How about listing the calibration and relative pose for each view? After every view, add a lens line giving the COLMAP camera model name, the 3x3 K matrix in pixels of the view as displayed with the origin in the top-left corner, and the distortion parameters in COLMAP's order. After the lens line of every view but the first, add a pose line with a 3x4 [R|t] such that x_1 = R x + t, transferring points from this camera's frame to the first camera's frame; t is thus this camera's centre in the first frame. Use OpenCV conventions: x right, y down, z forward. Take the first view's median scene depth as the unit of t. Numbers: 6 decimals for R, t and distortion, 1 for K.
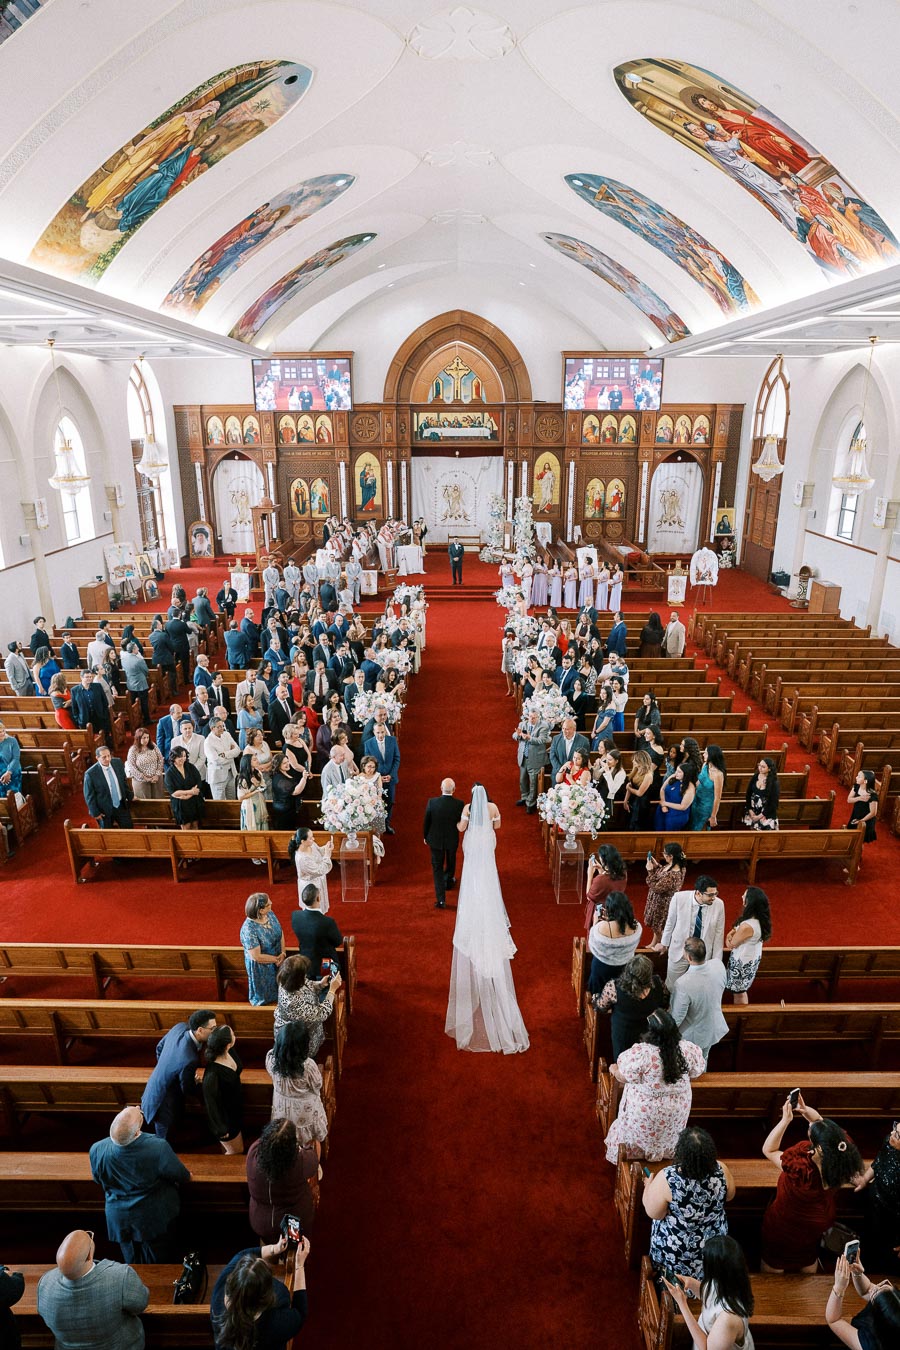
lens RADIAL K [[767.0, 0, 449.3], [0, 767.0, 656.4], [0, 0, 1]] dist [-0.055683, 0.040826]
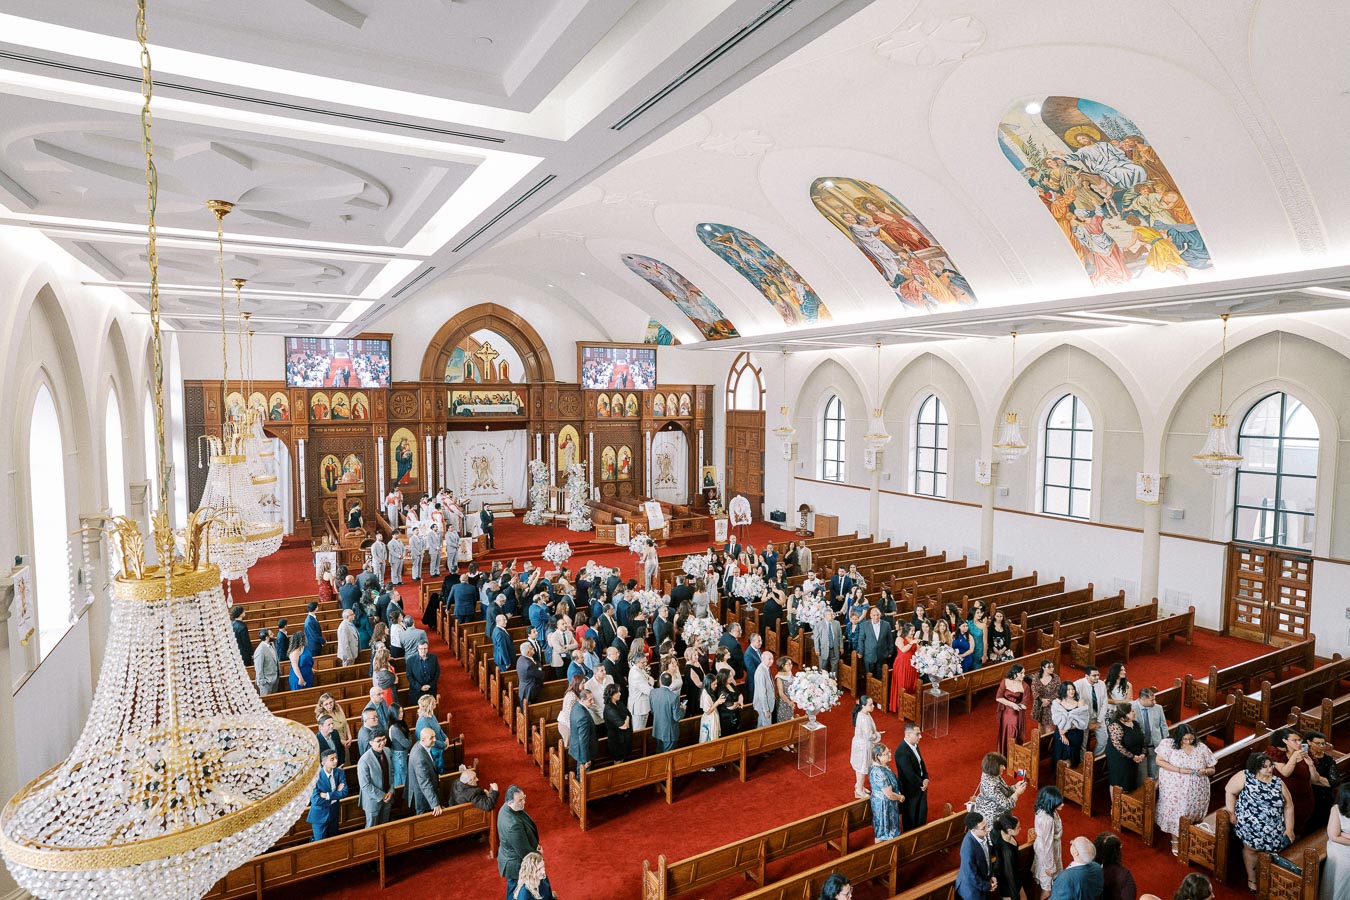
lens RADIAL K [[742.7, 0, 670.1], [0, 742.7, 448.0], [0, 0, 1]] dist [-0.052606, 0.036620]
pose [[0.871635, -0.029196, 0.489286, -0.335053], [0.142155, 0.970379, -0.195339, 0.004344], [-0.469089, 0.239818, 0.849966, -0.004228]]
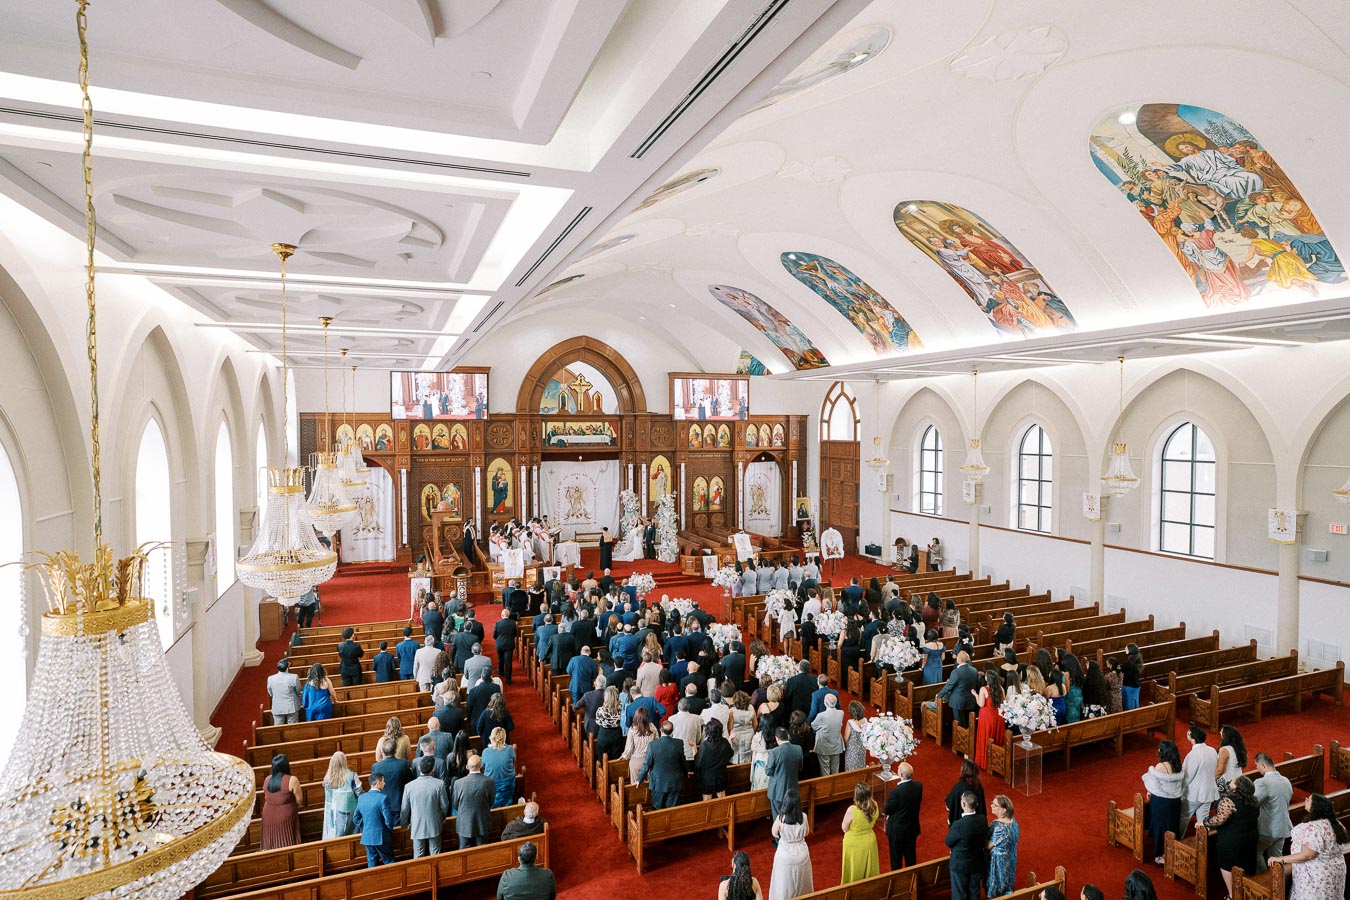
lens RADIAL K [[742.5, 0, 682.2], [0, 742.5, 450.0], [0, 0, 1]] dist [-0.052441, 0.037334]
pose [[0.925572, -0.010287, 0.378431, -0.311305], [0.112018, 0.962309, -0.247817, 0.004536], [-0.361618, 0.271764, 0.891839, -0.006973]]
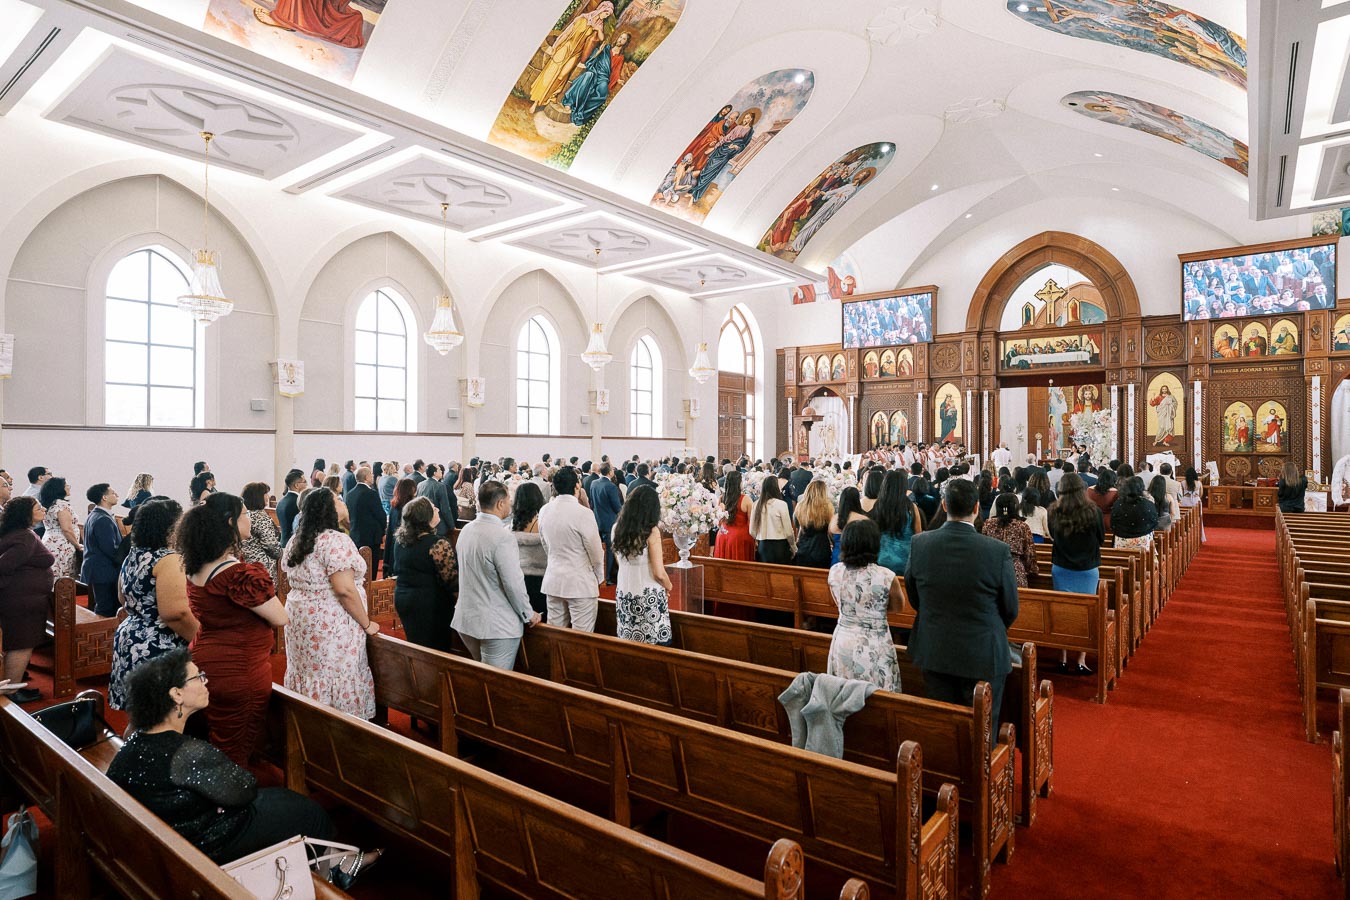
lens RADIAL K [[758.3, 0, 686.3], [0, 758.3, 445.3], [0, 0, 1]] dist [-0.054291, 0.037751]
pose [[0.798710, 0.001138, -0.601715, 0.239628], [-0.184949, 0.952053, -0.243699, 0.119857], [0.572587, 0.305931, 0.760625, 0.131492]]
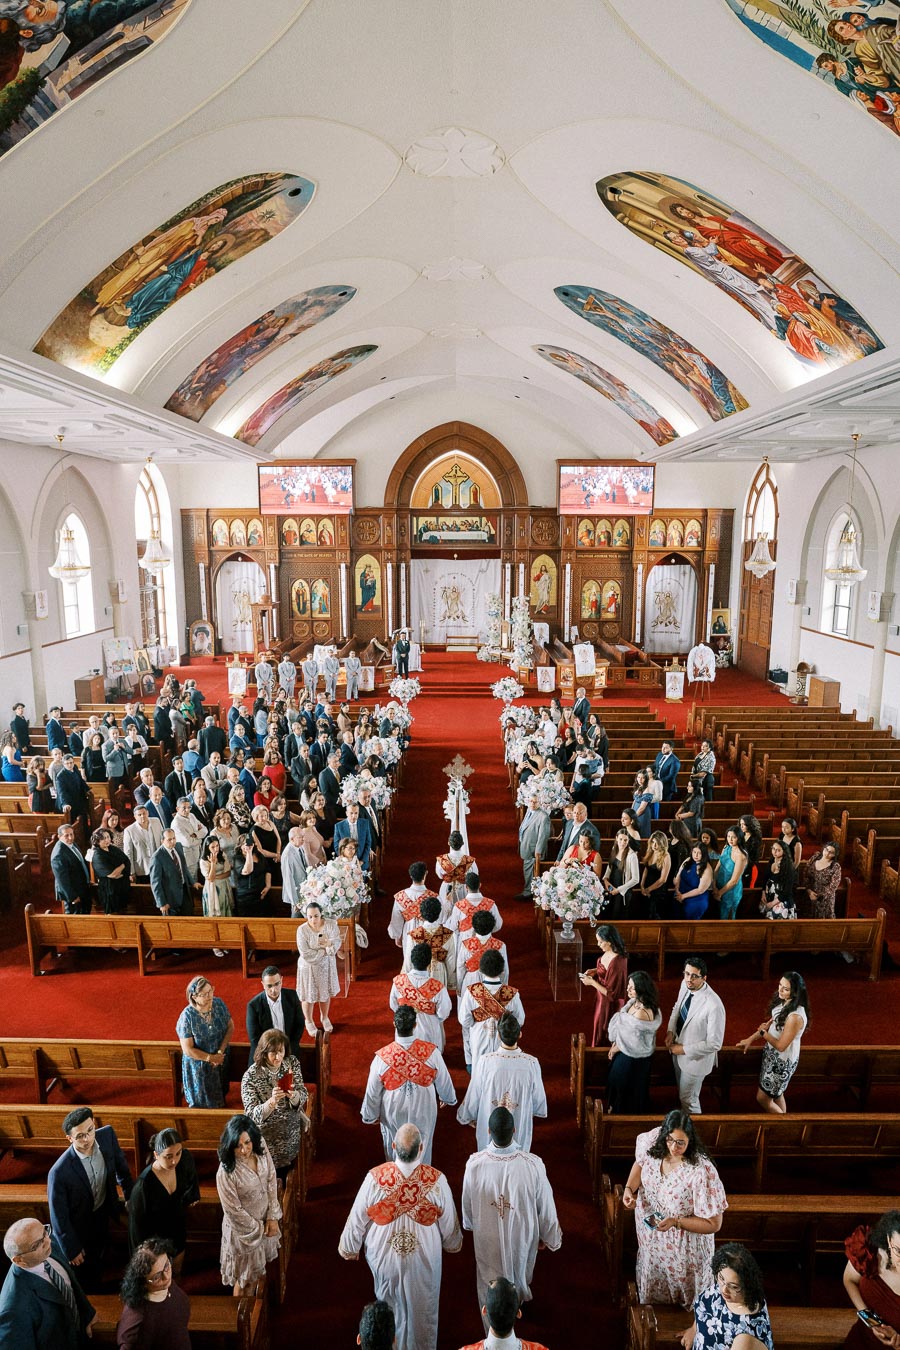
lens RADIAL K [[758.3, 0, 448.8], [0, 758.3, 659.9], [0, 0, 1]] dist [-0.054291, 0.037751]
pose [[0.999989, 0.003384, -0.003185, 0.005999], [-0.003796, 0.990167, -0.139837, 0.016885], [0.002680, 0.139848, 0.990169, 0.017994]]
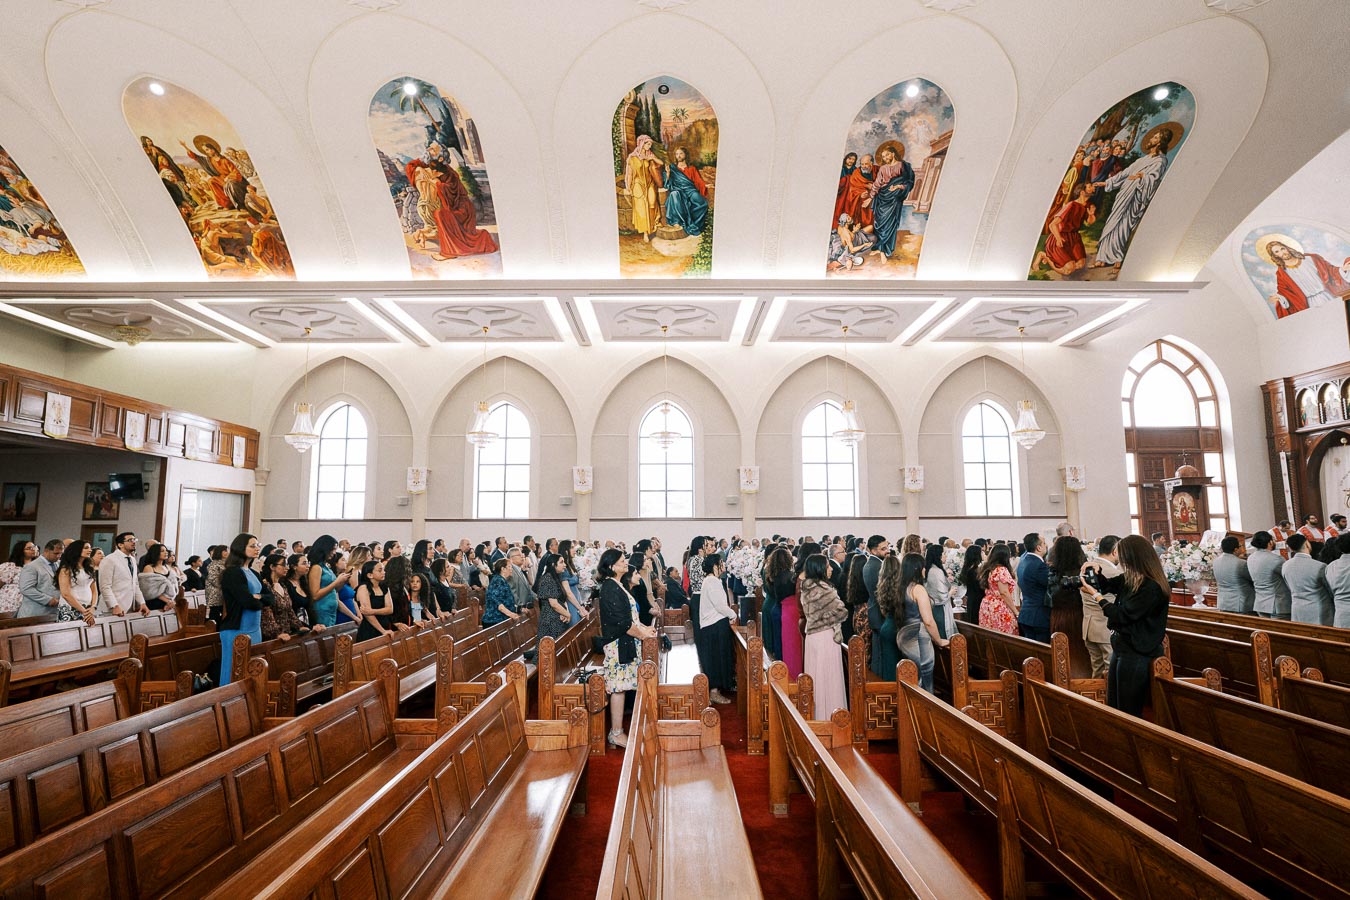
lens RADIAL K [[742.2, 0, 675.8], [0, 742.2, 446.3], [0, 0, 1]] dist [-0.053609, 0.037099]
pose [[0.015491, -0.121459, -0.992476, 0.440757], [-0.296071, 0.947524, -0.120579, 0.004004], [0.955040, 0.295711, -0.021282, 0.522886]]
